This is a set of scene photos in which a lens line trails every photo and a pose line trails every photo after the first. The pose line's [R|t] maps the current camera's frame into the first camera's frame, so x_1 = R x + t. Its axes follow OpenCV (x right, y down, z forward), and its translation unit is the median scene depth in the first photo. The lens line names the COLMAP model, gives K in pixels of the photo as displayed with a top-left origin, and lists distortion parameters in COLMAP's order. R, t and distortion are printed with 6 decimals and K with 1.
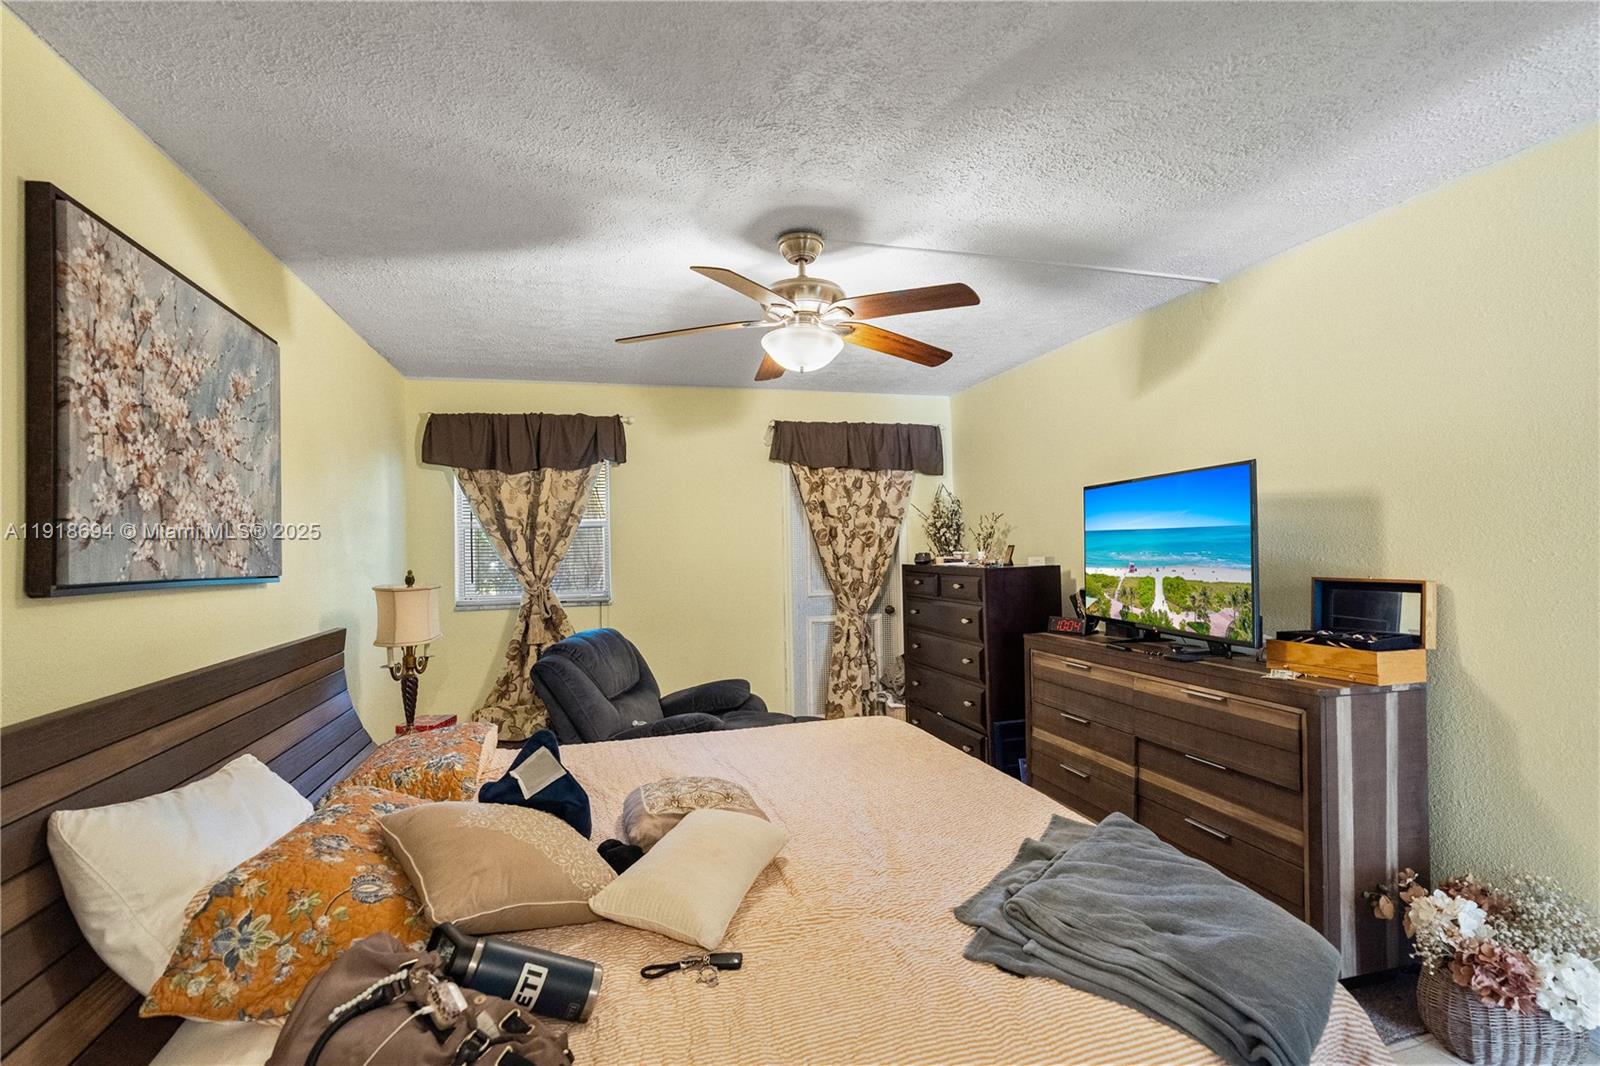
lens RADIAL K [[730.2, 0, 800.6], [0, 730.2, 535.4], [0, 0, 1]] dist [-0.011877, 0.003669]
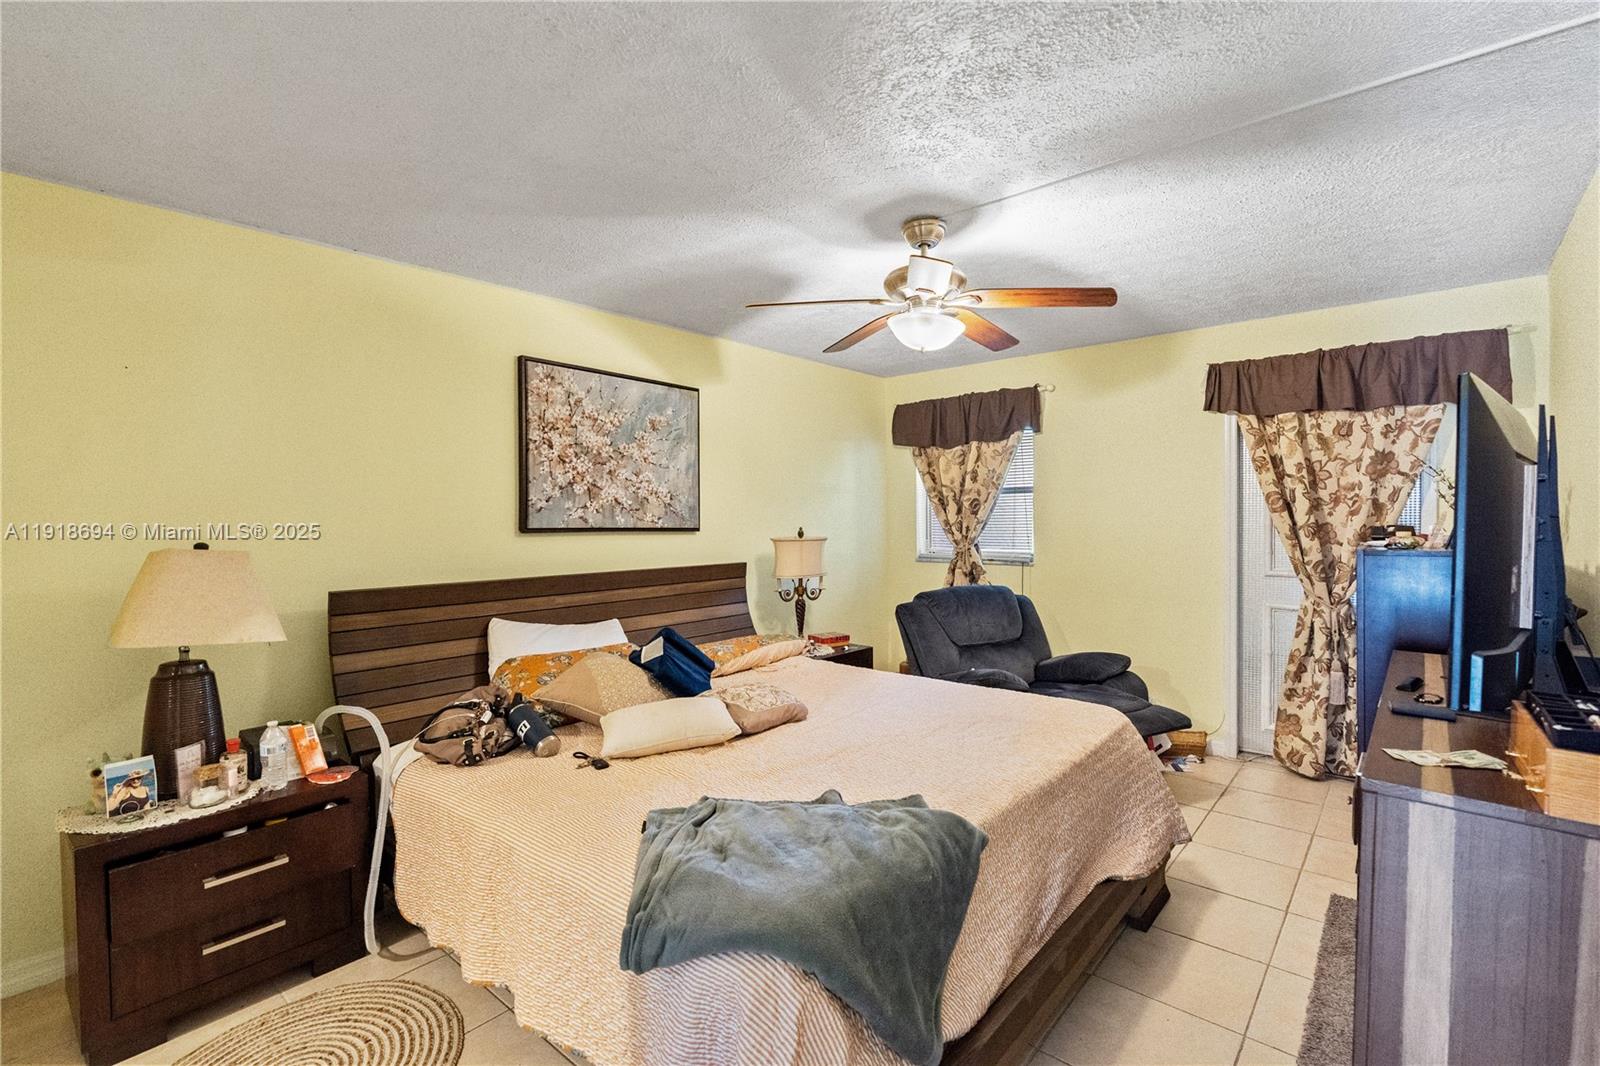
lens RADIAL K [[730.2, 0, 798.0], [0, 730.2, 532.9], [0, 0, 1]] dist [-0.011877, 0.003669]
pose [[0.541998, 0.036269, -0.839596, 0.672488], [0.008312, 0.998788, 0.048512, -0.010819], [0.840338, -0.033272, 0.541040, 0.215205]]
